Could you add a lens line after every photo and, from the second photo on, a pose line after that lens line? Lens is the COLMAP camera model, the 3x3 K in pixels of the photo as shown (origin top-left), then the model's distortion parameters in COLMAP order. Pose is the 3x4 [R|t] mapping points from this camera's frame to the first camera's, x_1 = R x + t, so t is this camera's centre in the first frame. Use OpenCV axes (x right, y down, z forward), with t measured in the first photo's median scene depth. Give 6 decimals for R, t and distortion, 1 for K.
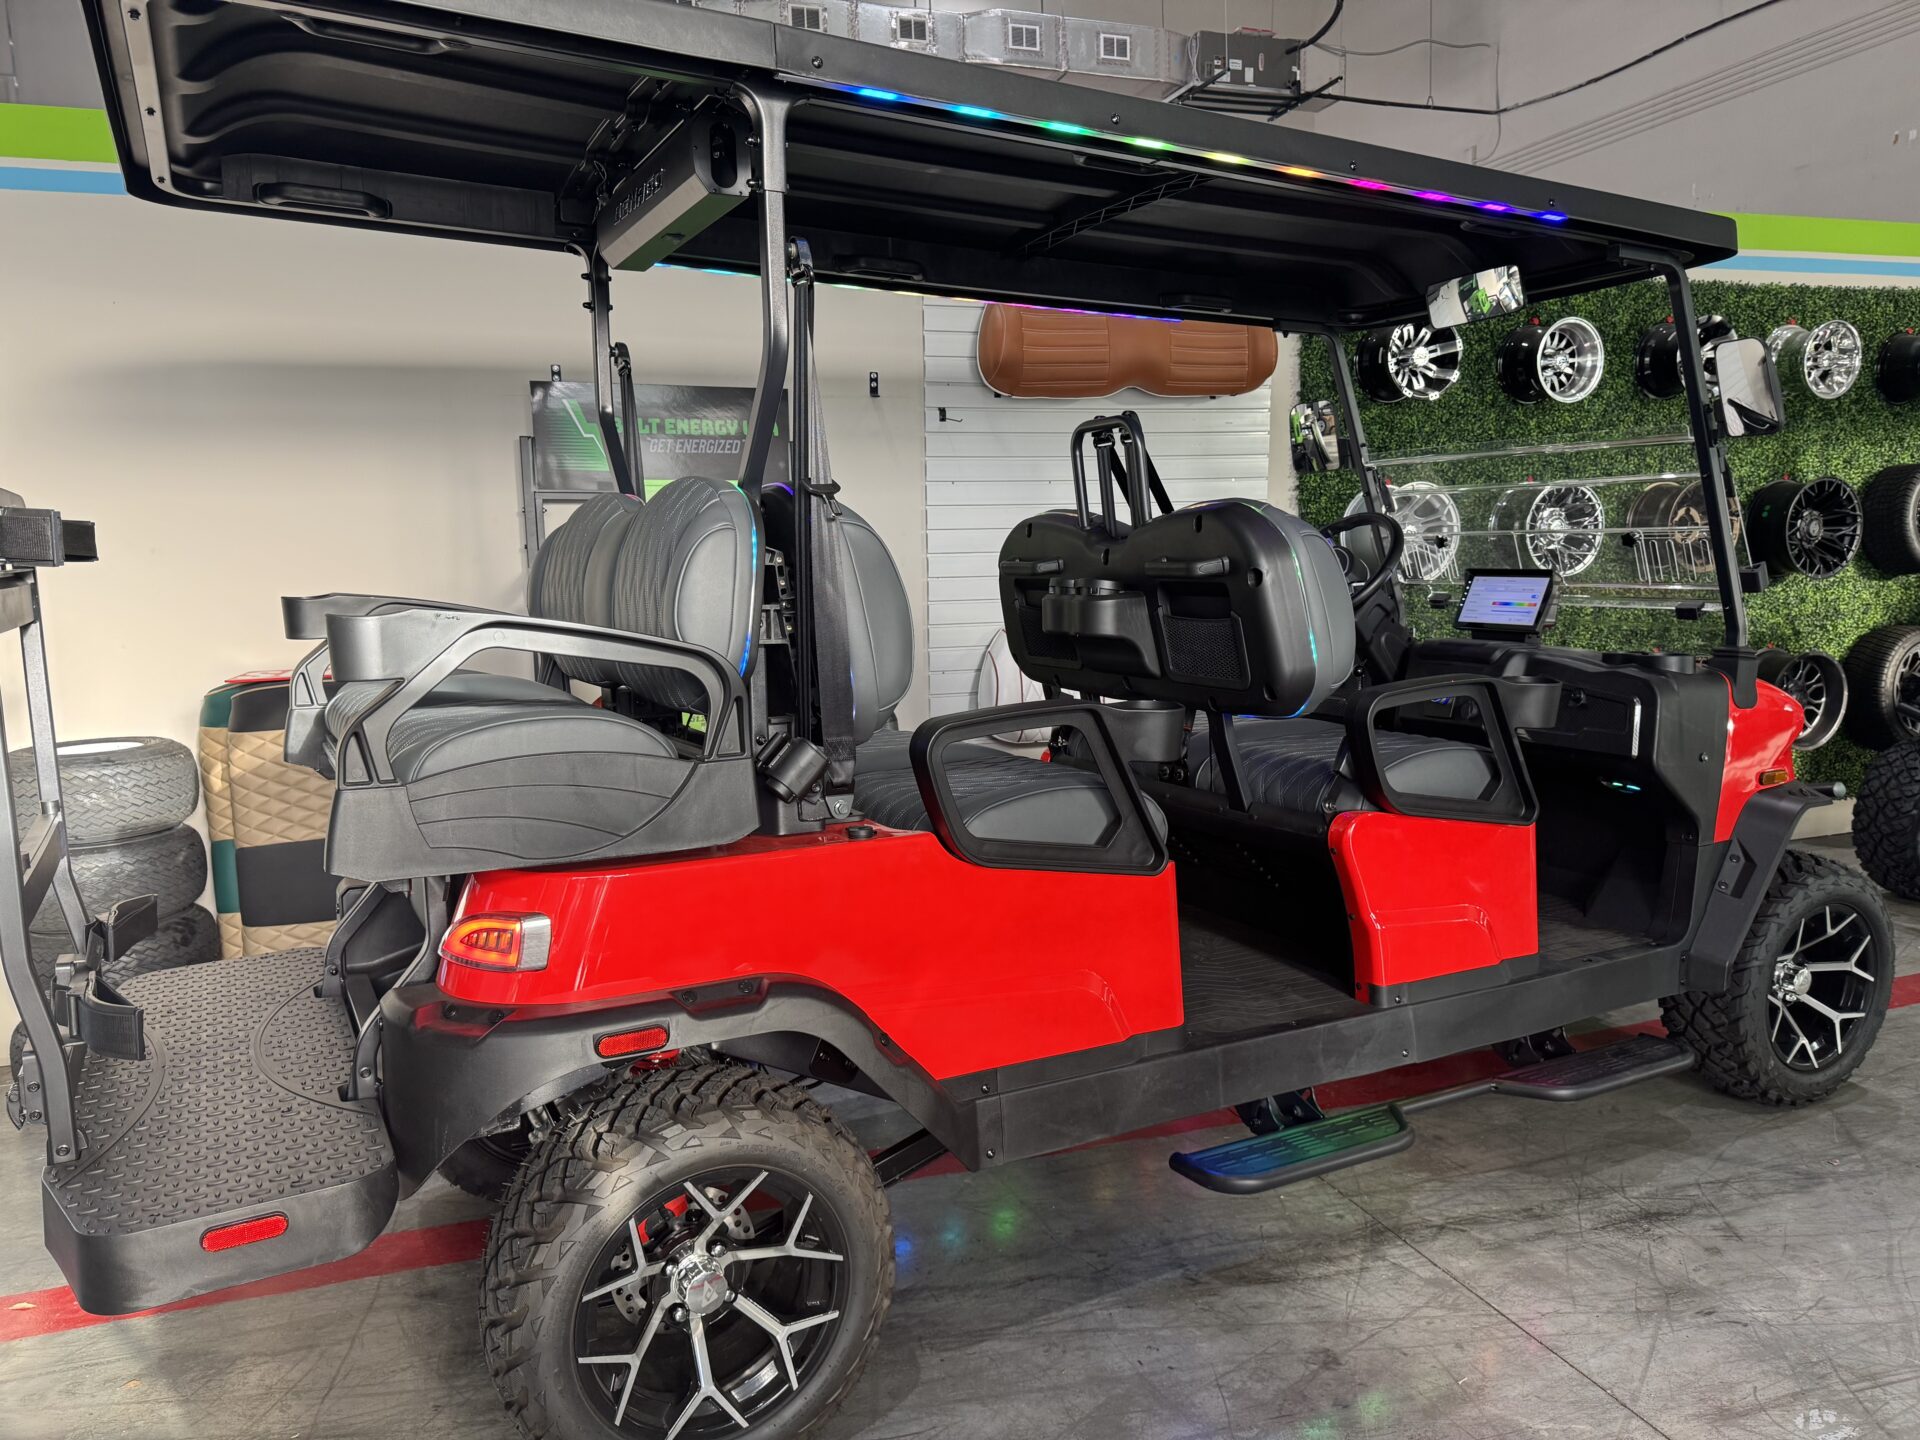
lens RADIAL K [[1319.1, 0, 960.0], [0, 1319.1, 720.0], [0, 0, 1]] dist [0.141950, -0.111430]
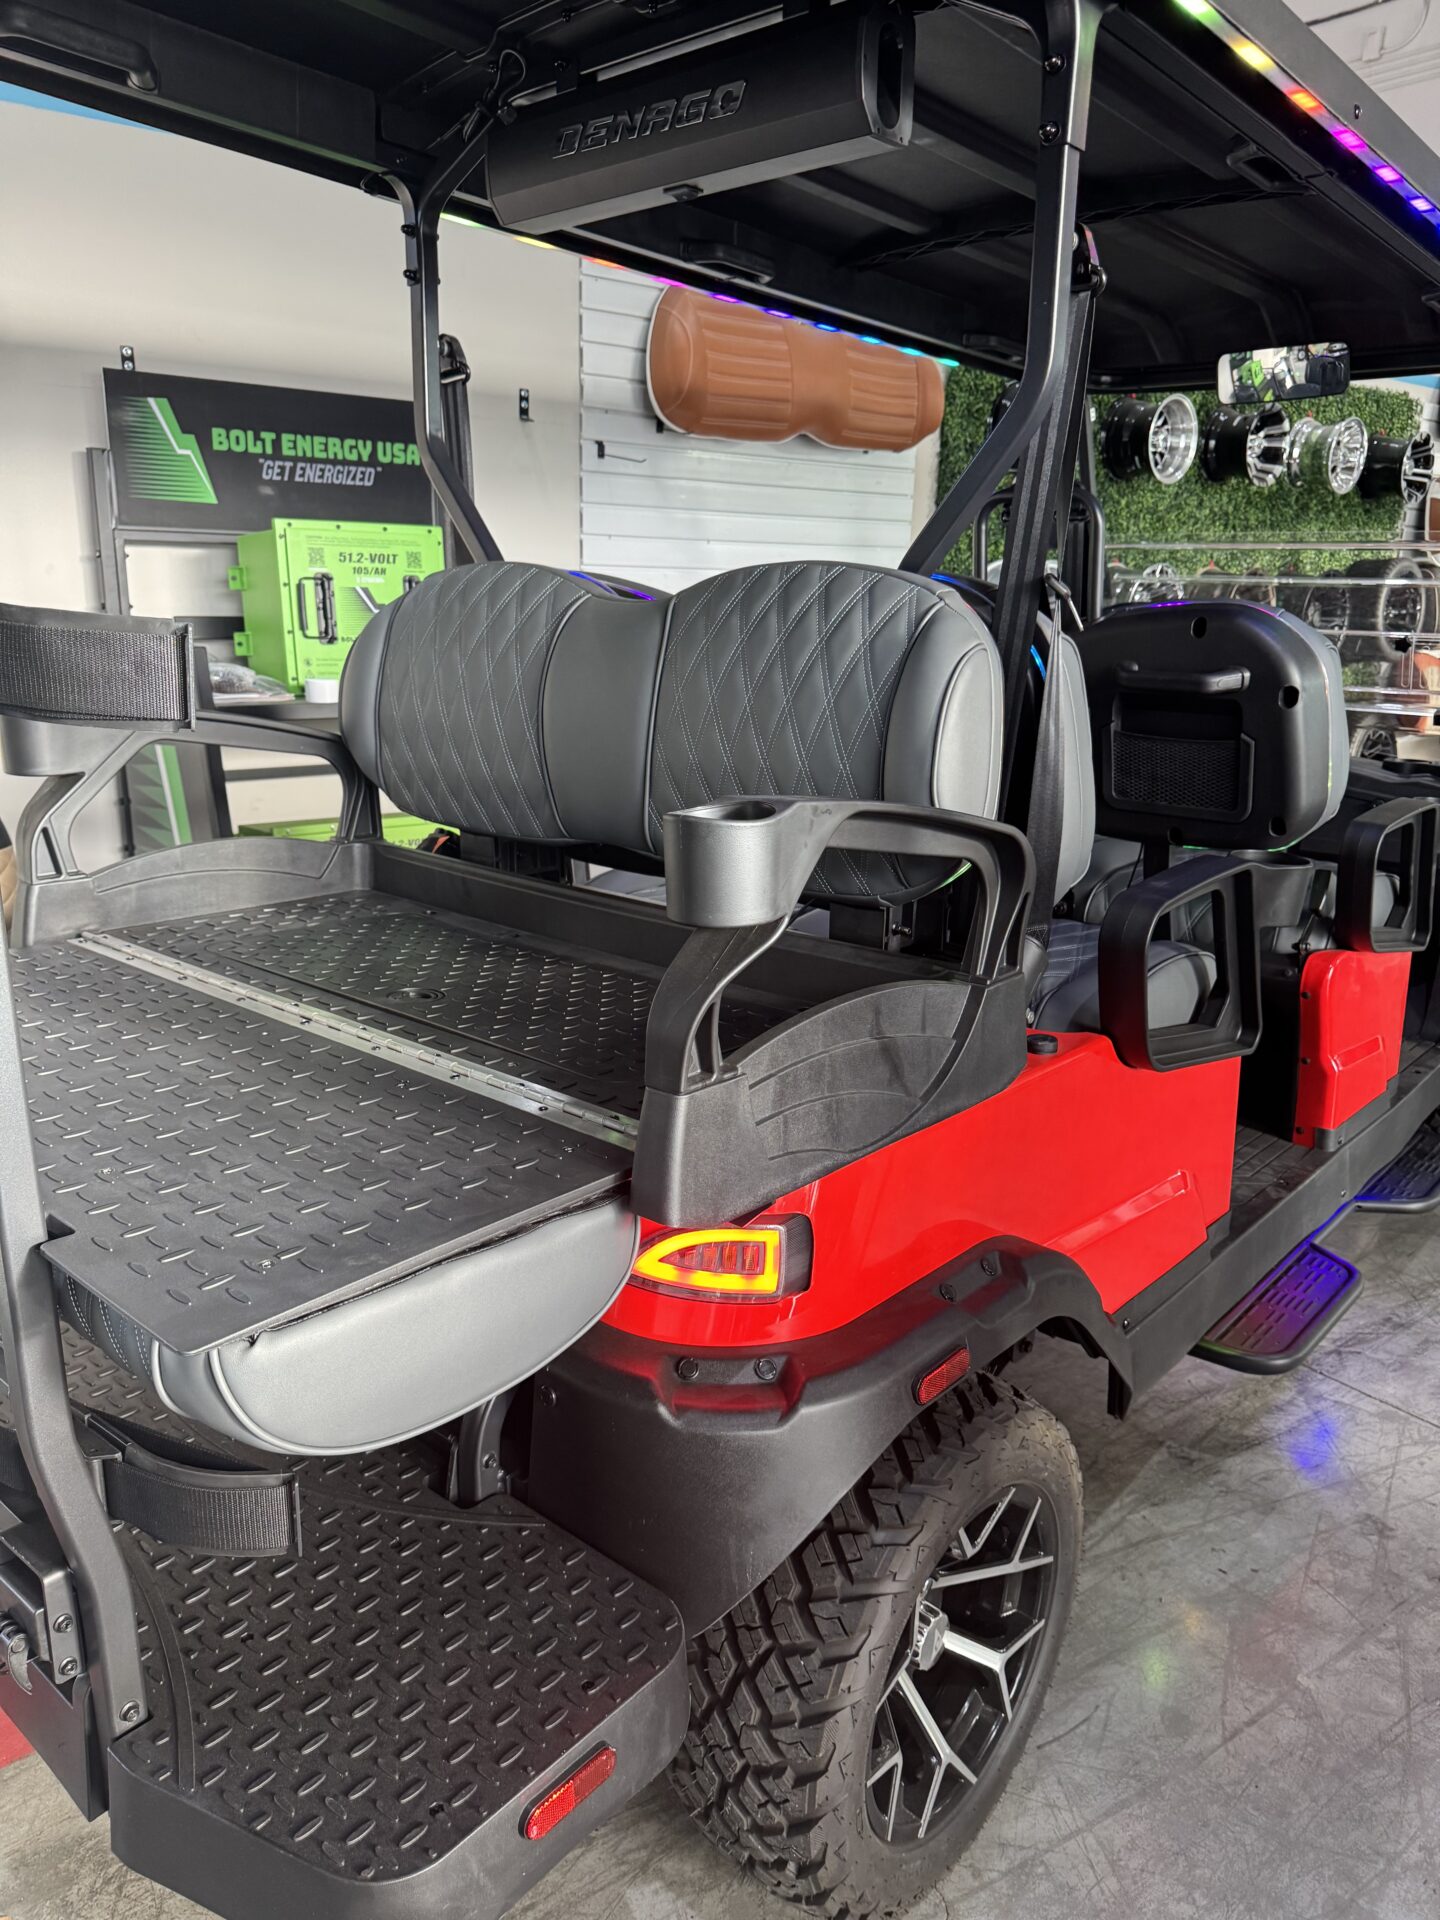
lens RADIAL K [[1349.4, 0, 720.0], [0, 1349.4, 960.0], [0, 0, 1]] dist [0.045593, 0.001788]
pose [[0.937518, -0.058272, 0.343023, -0.383670], [0.009626, 0.989842, 0.141843, -0.057725], [-0.347804, -0.129679, 0.928556, 0.244791]]
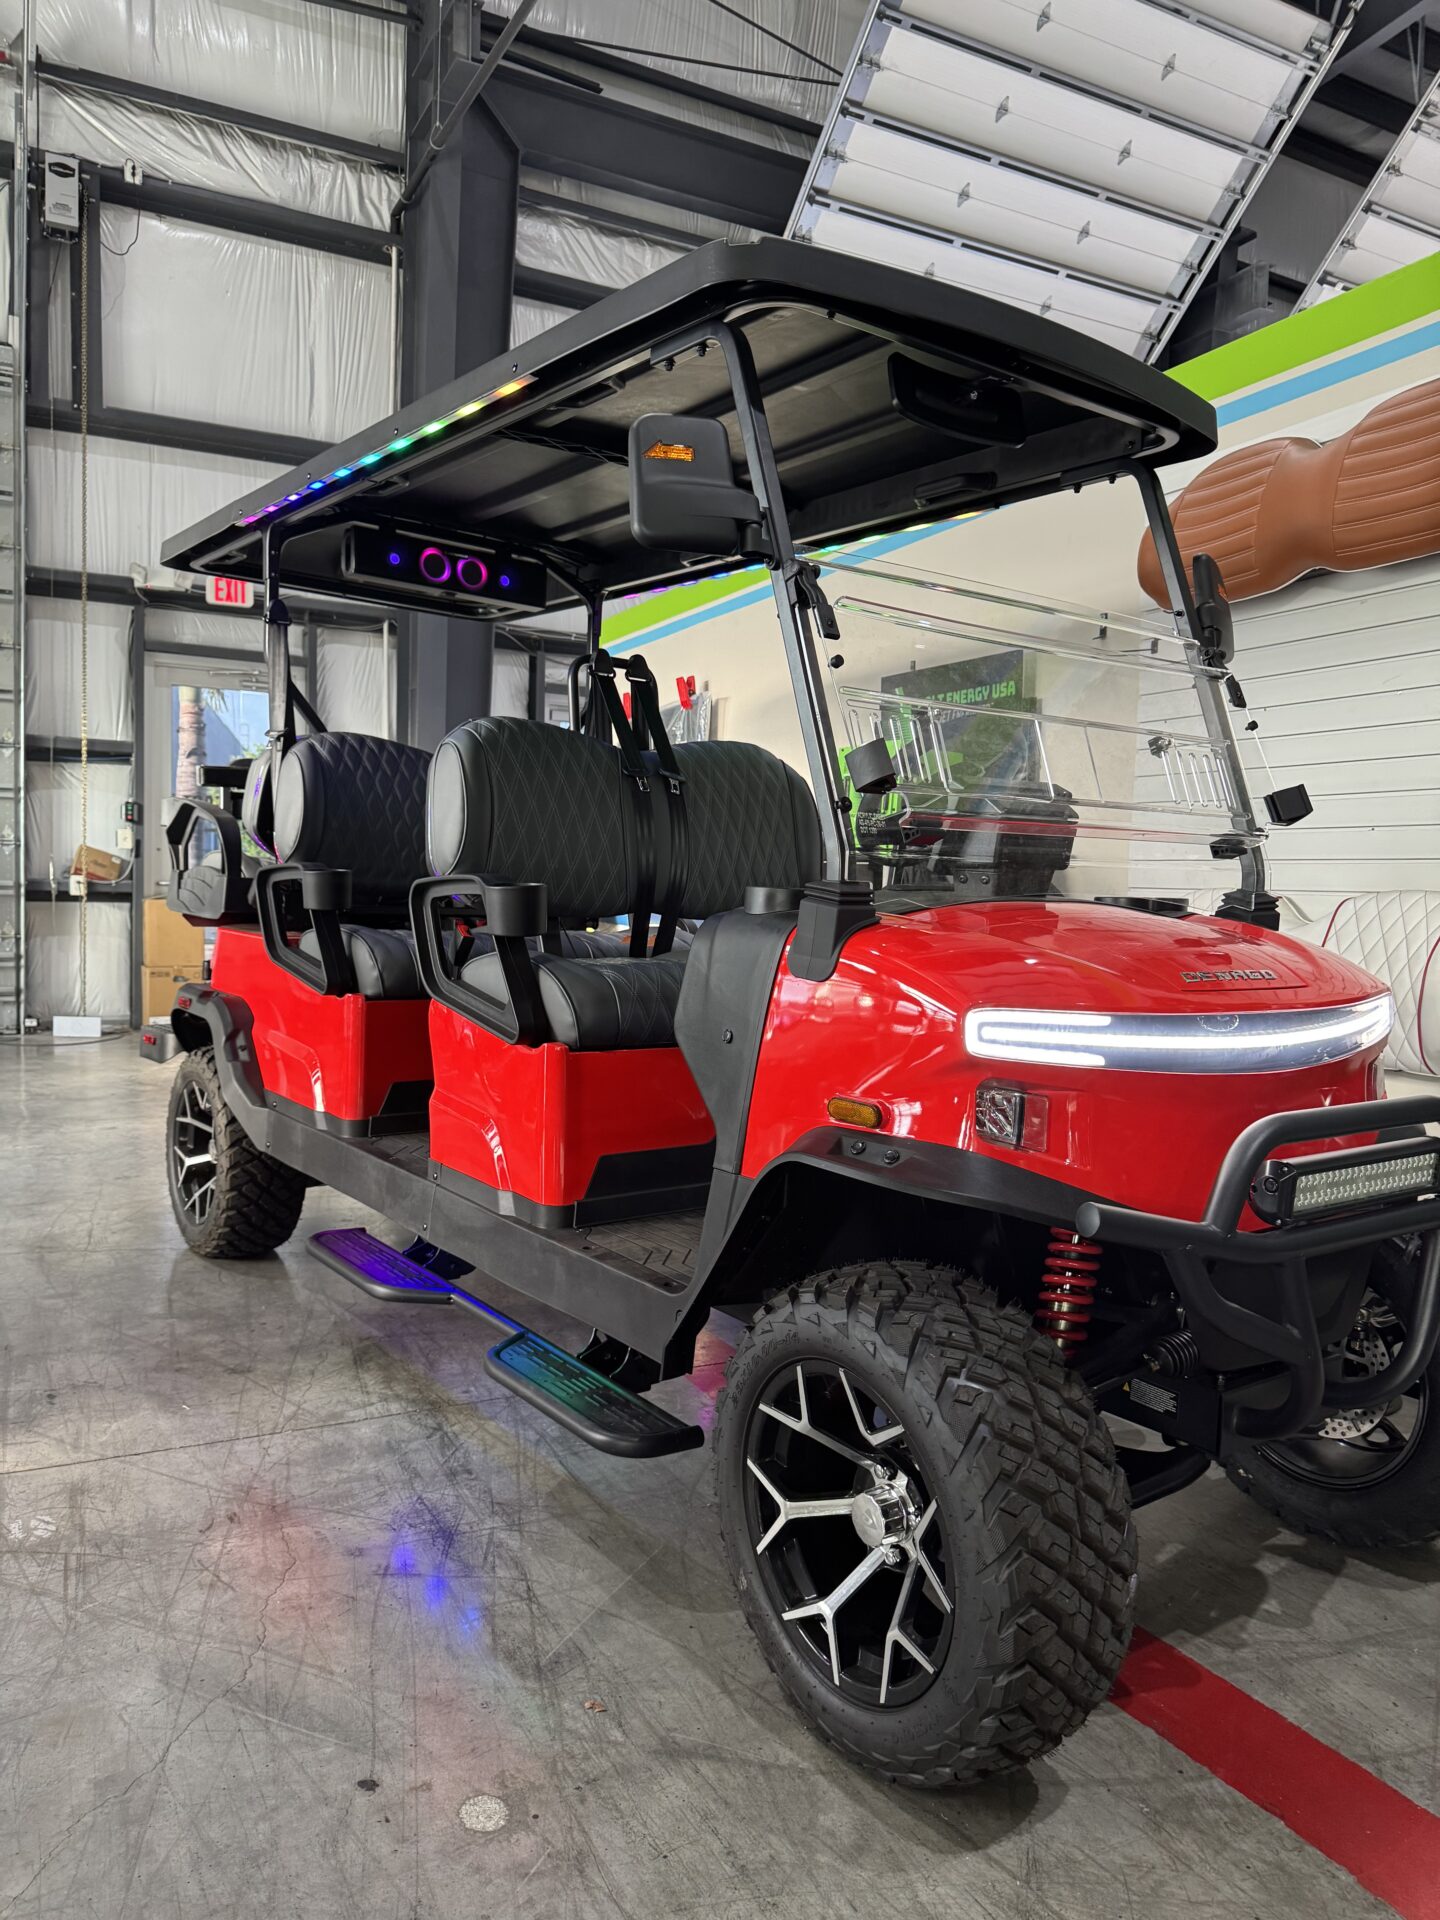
lens RADIAL K [[1349.4, 0, 720.0], [0, 1349.4, 960.0], [0, 0, 1]] dist [0.045593, 0.001788]
pose [[0.134504, 0.075066, -0.988066, 1.261083], [-0.148480, 0.987396, 0.054803, -0.042681], [0.979726, 0.139337, 0.143955, 0.963543]]
